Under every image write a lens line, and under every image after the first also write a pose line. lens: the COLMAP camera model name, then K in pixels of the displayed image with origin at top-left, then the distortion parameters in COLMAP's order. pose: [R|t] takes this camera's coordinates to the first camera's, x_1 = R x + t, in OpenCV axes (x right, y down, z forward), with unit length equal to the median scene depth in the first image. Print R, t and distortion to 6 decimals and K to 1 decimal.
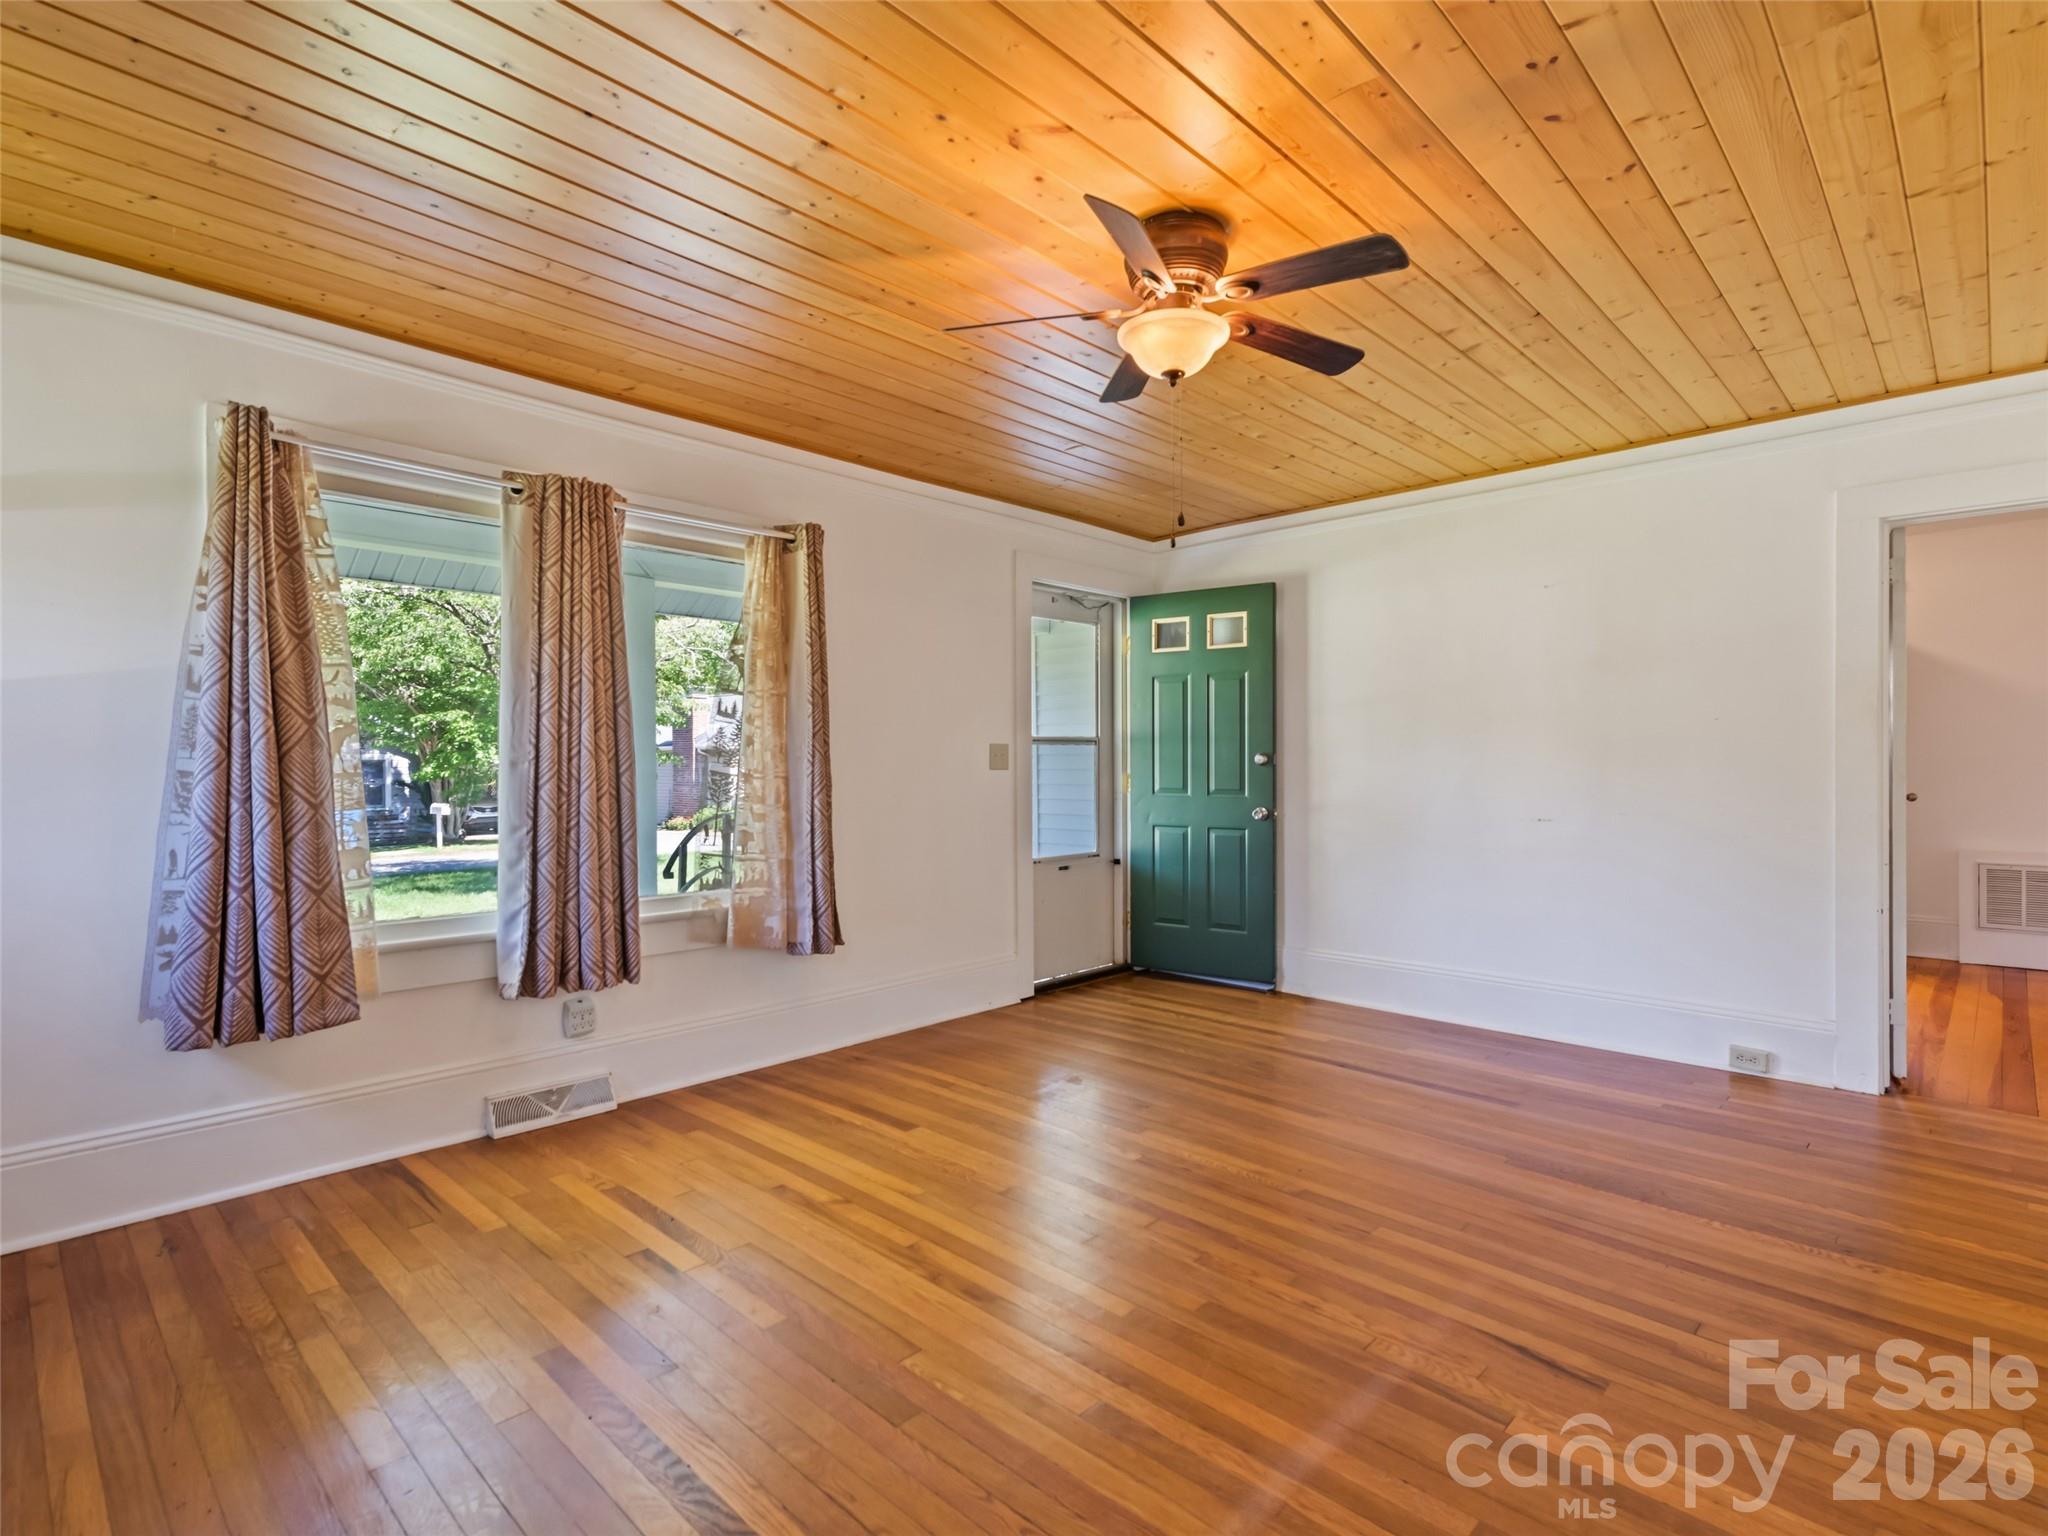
lens RADIAL K [[1014.9, 0, 1022.2], [0, 1014.9, 776.8], [0, 0, 1]] dist [0.015145, -0.000328]
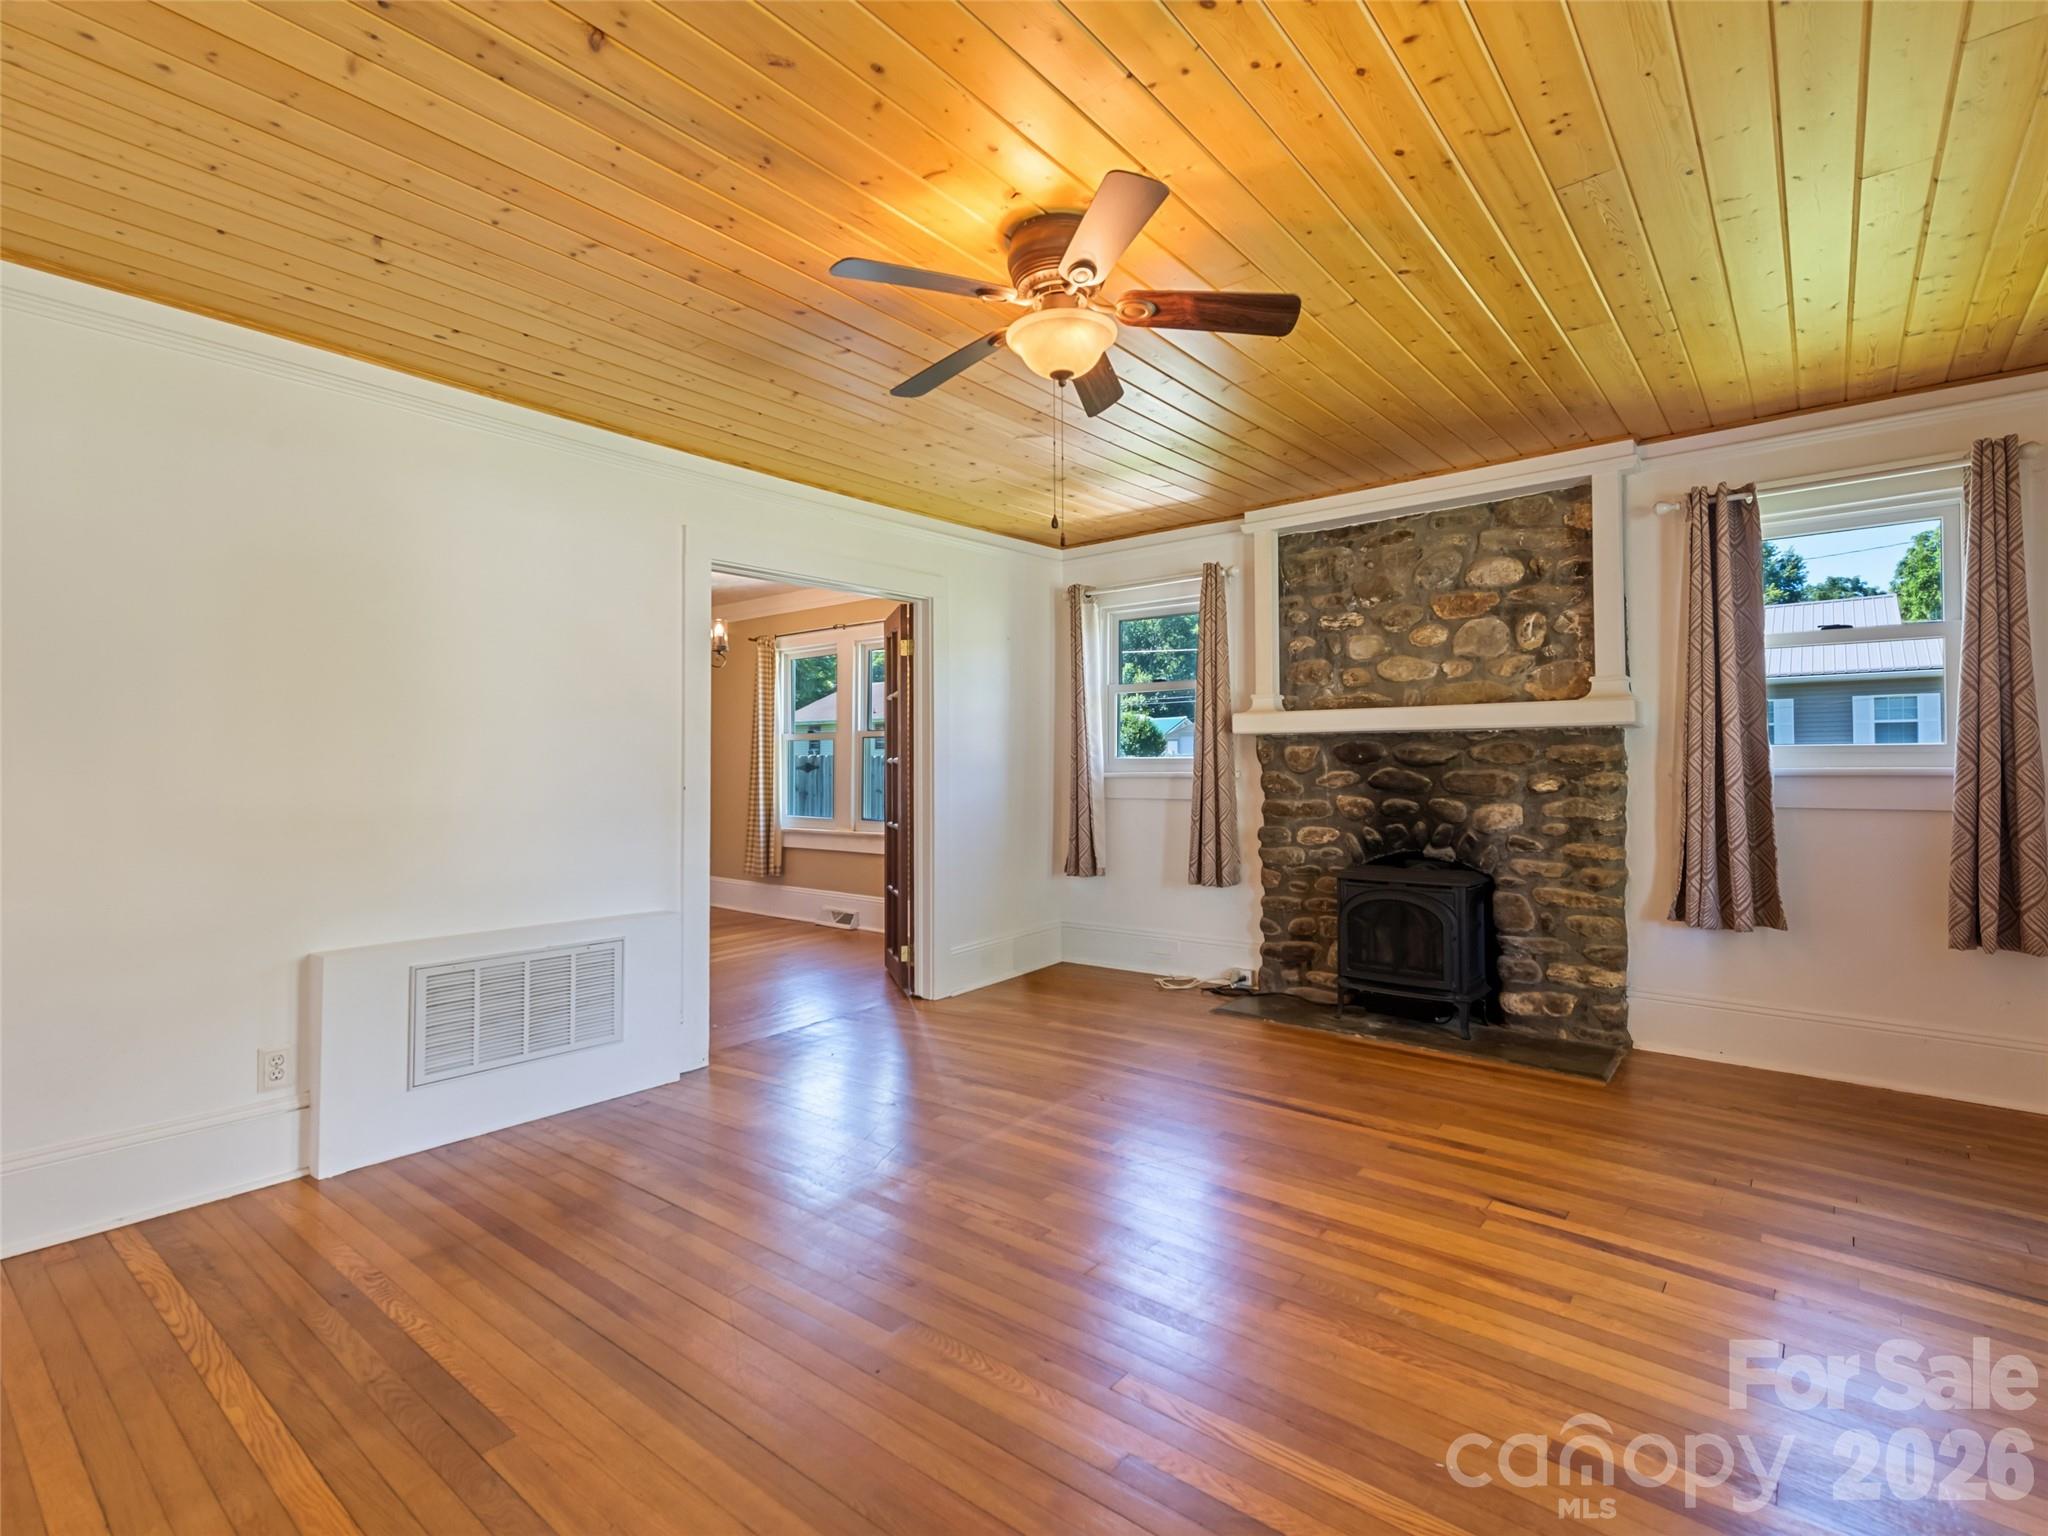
lens RADIAL K [[967.4, 0, 995.2], [0, 967.4, 754.8], [0, 0, 1]] dist [0.020082, -0.000020]
pose [[-0.998416, 0.006378, -0.055895, 0.194812], [0.006281, 0.999978, 0.001900, -0.016959], [0.055905, 0.001546, -0.998435, 1.399126]]
